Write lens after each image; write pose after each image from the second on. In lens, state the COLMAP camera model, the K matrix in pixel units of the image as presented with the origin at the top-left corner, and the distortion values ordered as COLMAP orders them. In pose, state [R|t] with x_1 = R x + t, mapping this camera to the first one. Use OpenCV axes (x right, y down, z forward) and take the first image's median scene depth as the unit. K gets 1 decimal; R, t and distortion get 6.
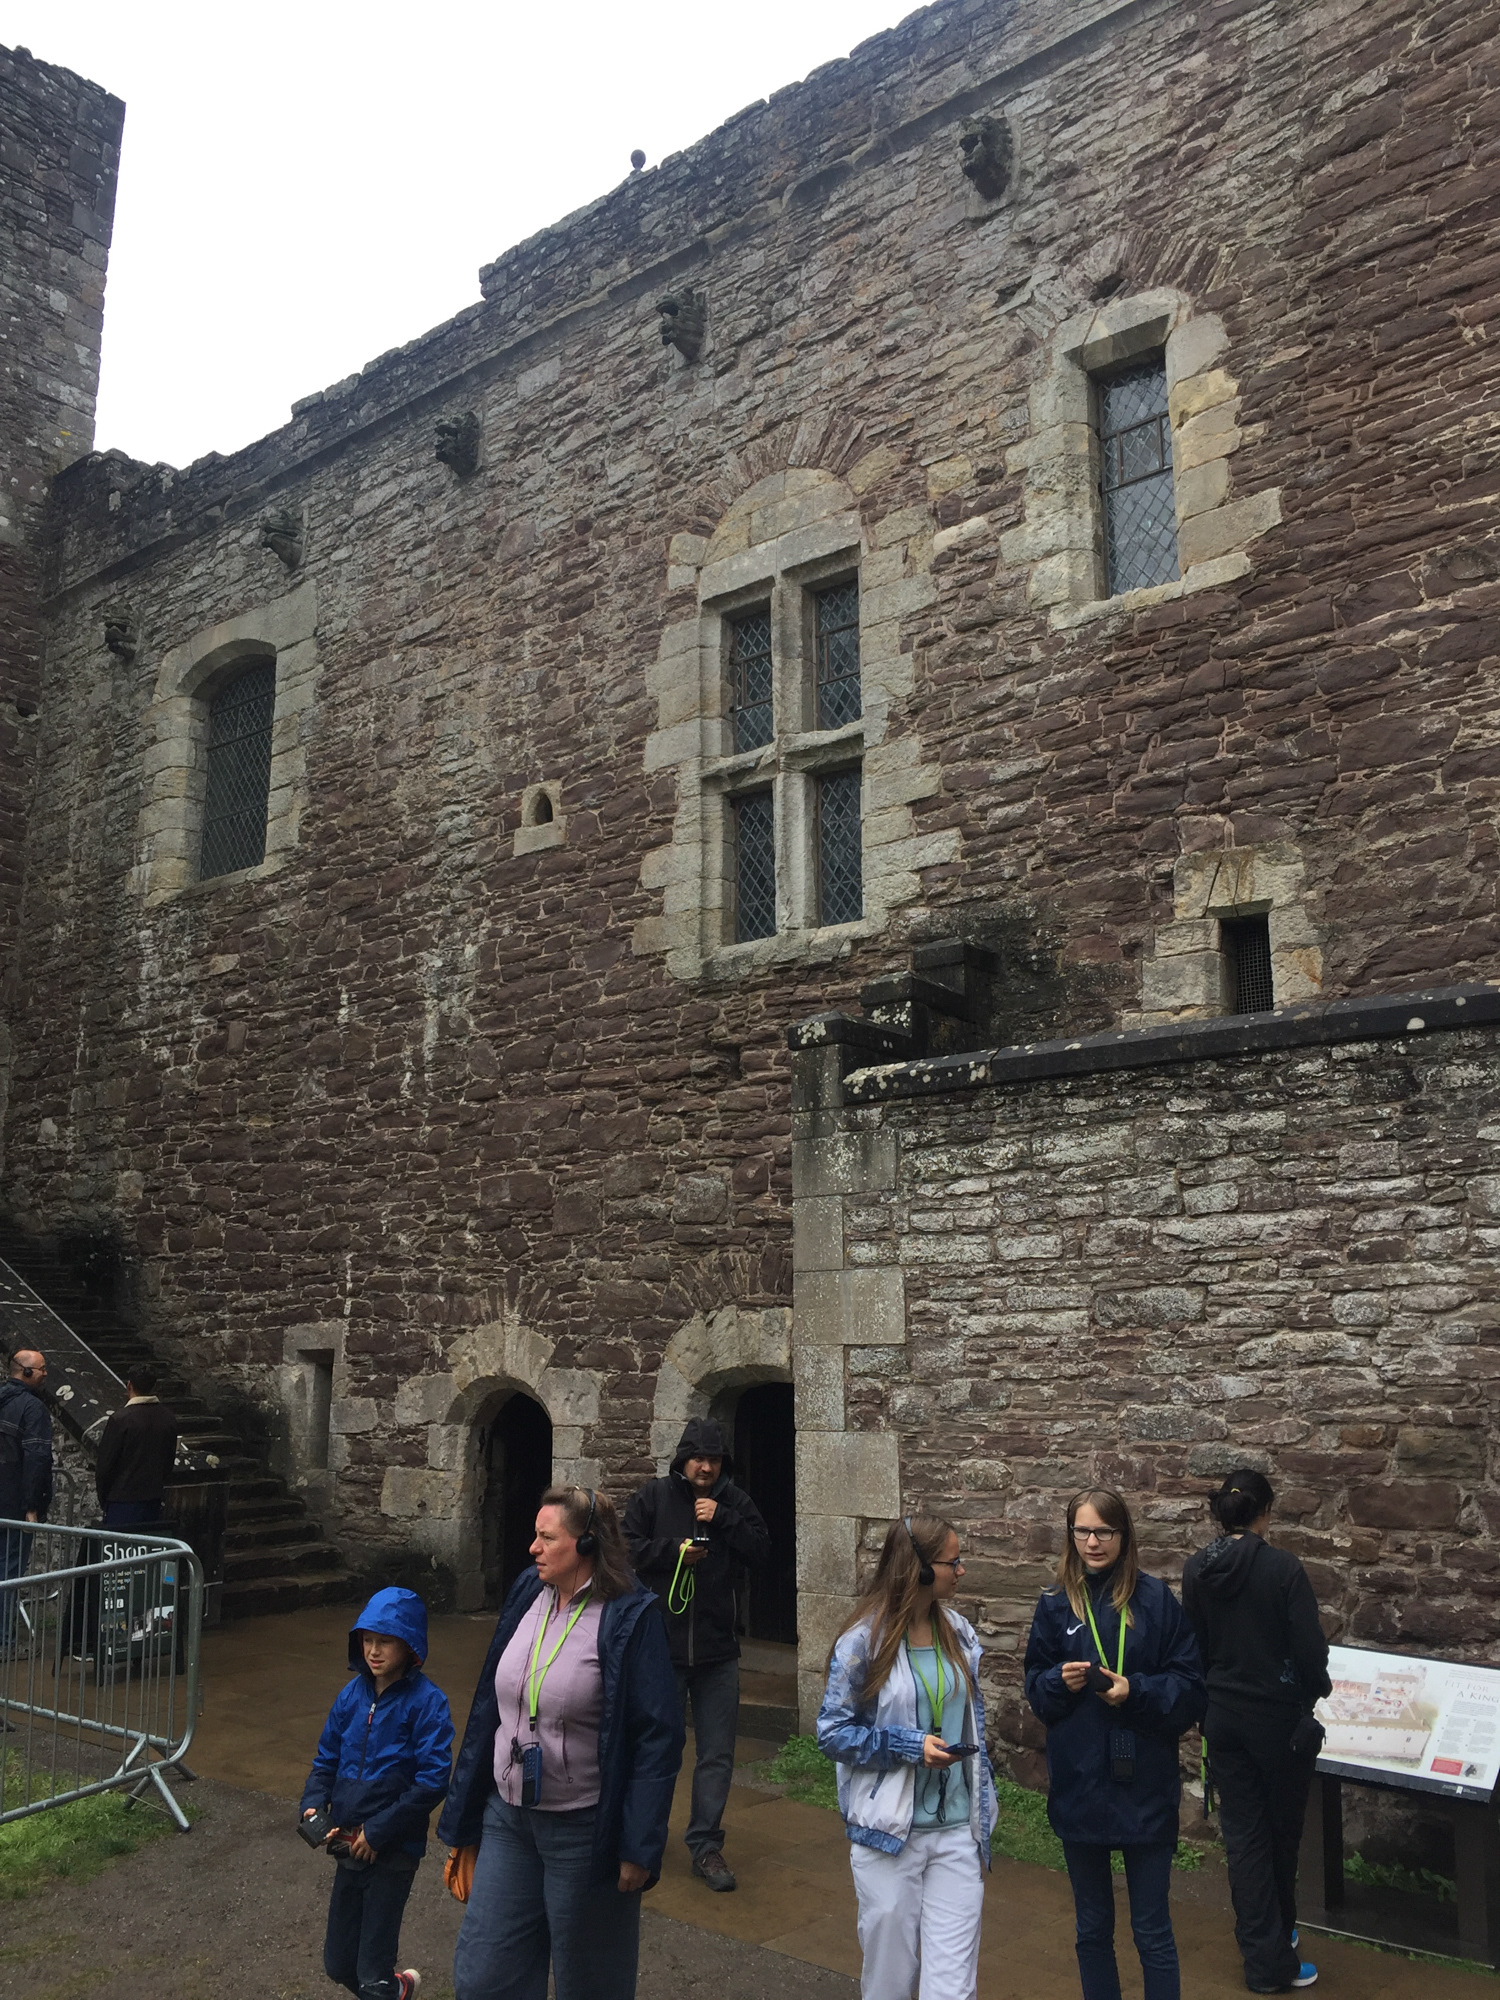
lens RADIAL K [[1708.1, 0, 750.0], [0, 1708.1, 1000.0], [0, 0, 1]] dist [0.069133, -0.109835]
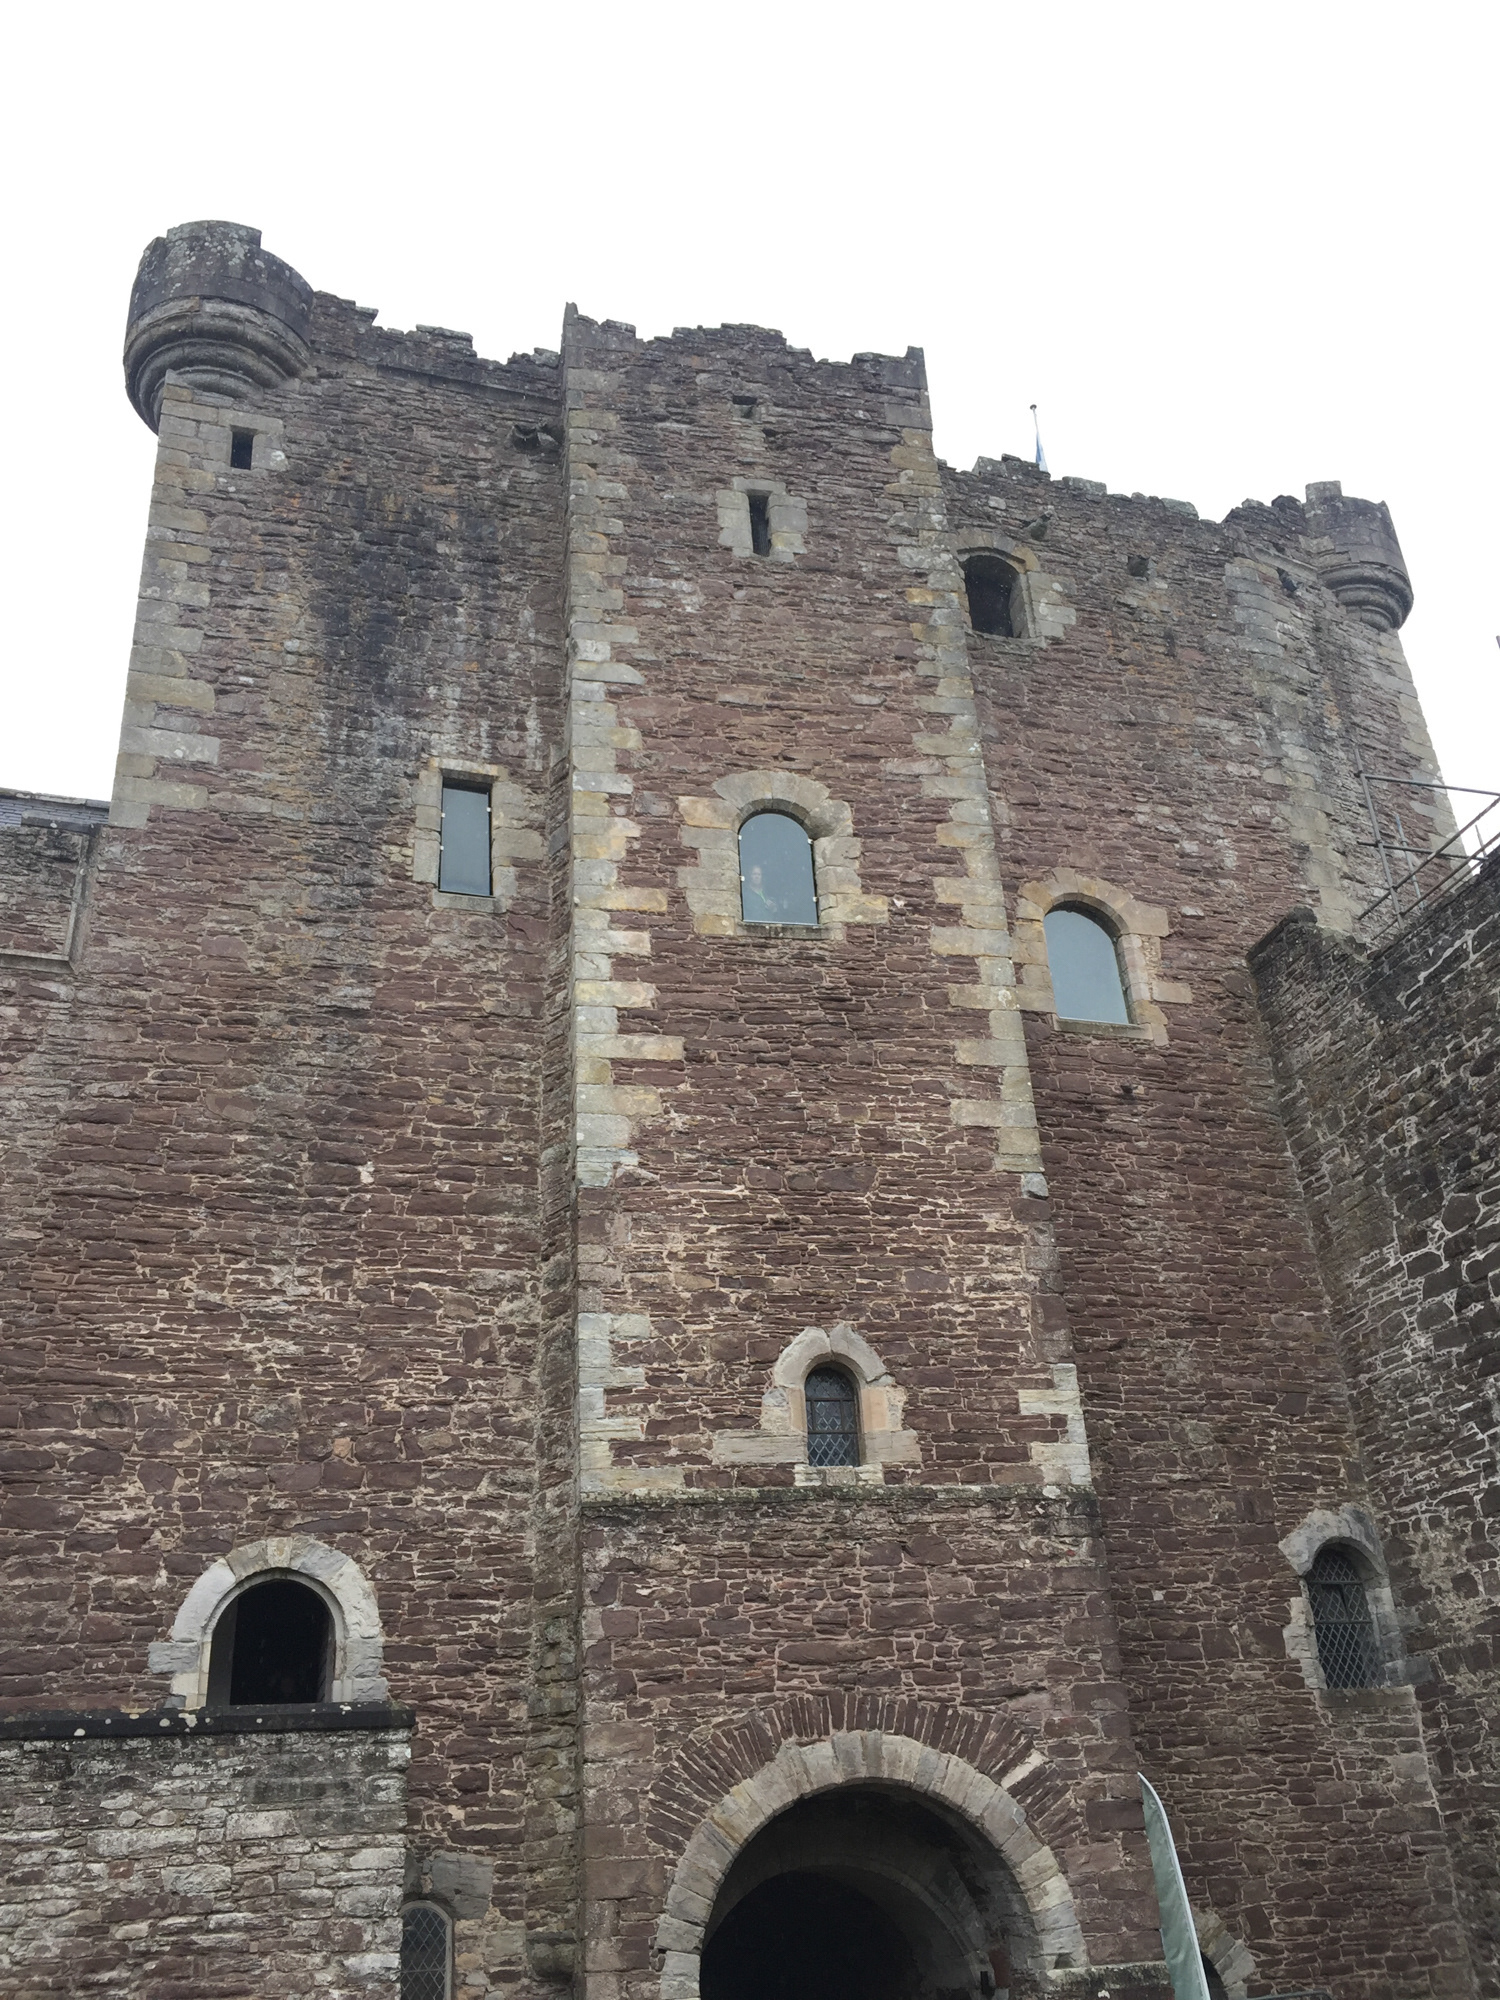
lens RADIAL K [[1708.1, 0, 750.0], [0, 1708.1, 1000.0], [0, 0, 1]] dist [0.069133, -0.109835]
pose [[0.517107, 0.371409, 0.771139, -0.850859], [-0.128443, 0.924418, -0.359103, -0.126263], [-0.846228, 0.086647, 0.525728, -0.528011]]
